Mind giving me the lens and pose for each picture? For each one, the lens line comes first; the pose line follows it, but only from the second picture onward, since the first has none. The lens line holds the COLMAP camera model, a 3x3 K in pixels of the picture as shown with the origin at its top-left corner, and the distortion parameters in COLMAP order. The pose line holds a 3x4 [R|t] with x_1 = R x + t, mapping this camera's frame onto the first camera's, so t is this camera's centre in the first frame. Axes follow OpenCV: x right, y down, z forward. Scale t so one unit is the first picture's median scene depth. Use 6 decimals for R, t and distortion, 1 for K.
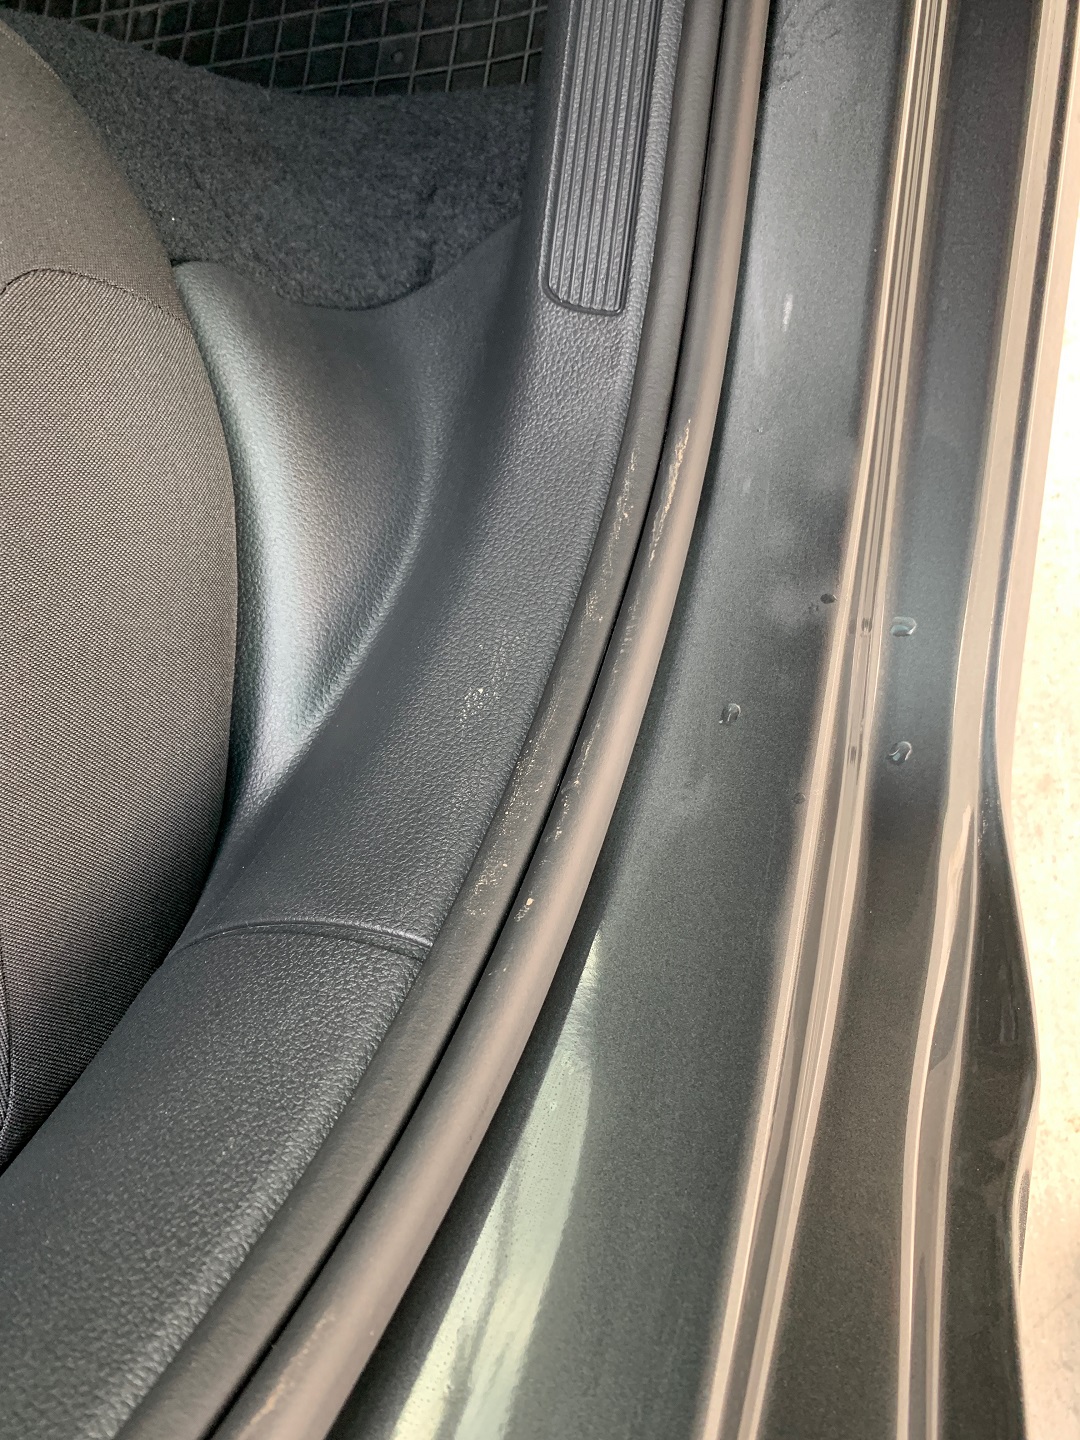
lens RADIAL K [[1097.7, 0, 538.7], [0, 1097.7, 723.0], [0, 0, 1]] dist [-0.013508, 0.005147]
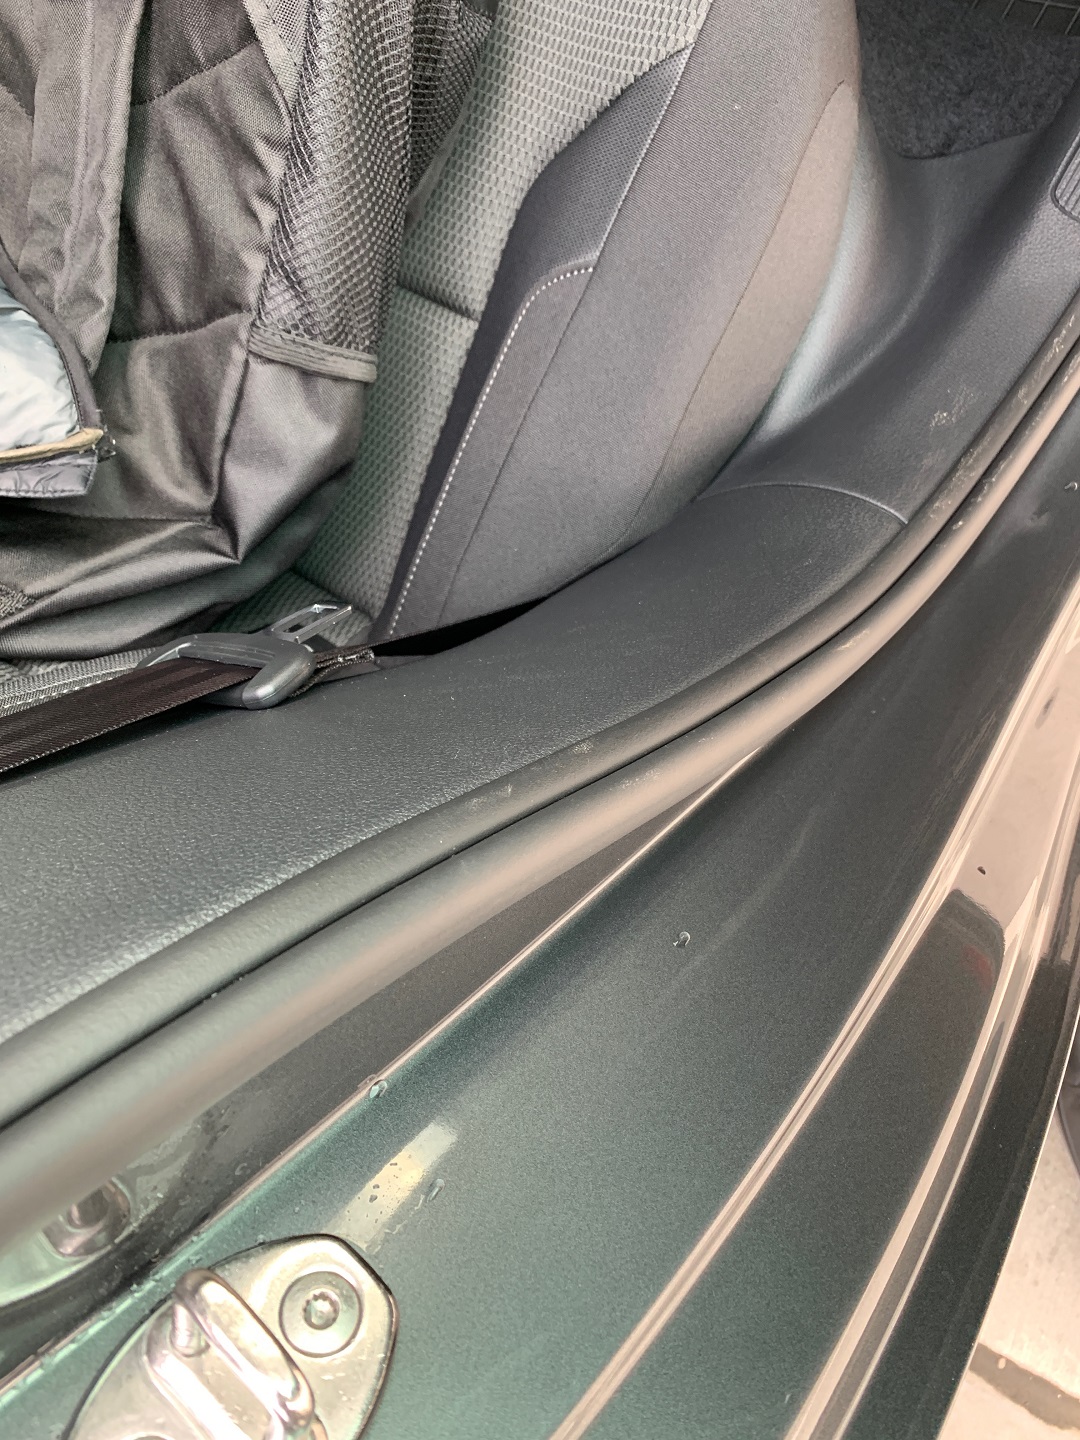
lens RADIAL K [[1097.7, 0, 542.9], [0, 1097.7, 718.2], [0, 0, 1]] dist [-0.013508, 0.005147]
pose [[0.926949, 0.375152, 0.005048, -0.454564], [-0.372734, 0.919270, 0.126538, 0.412611], [0.042831, -0.119176, 0.991949, -0.746058]]
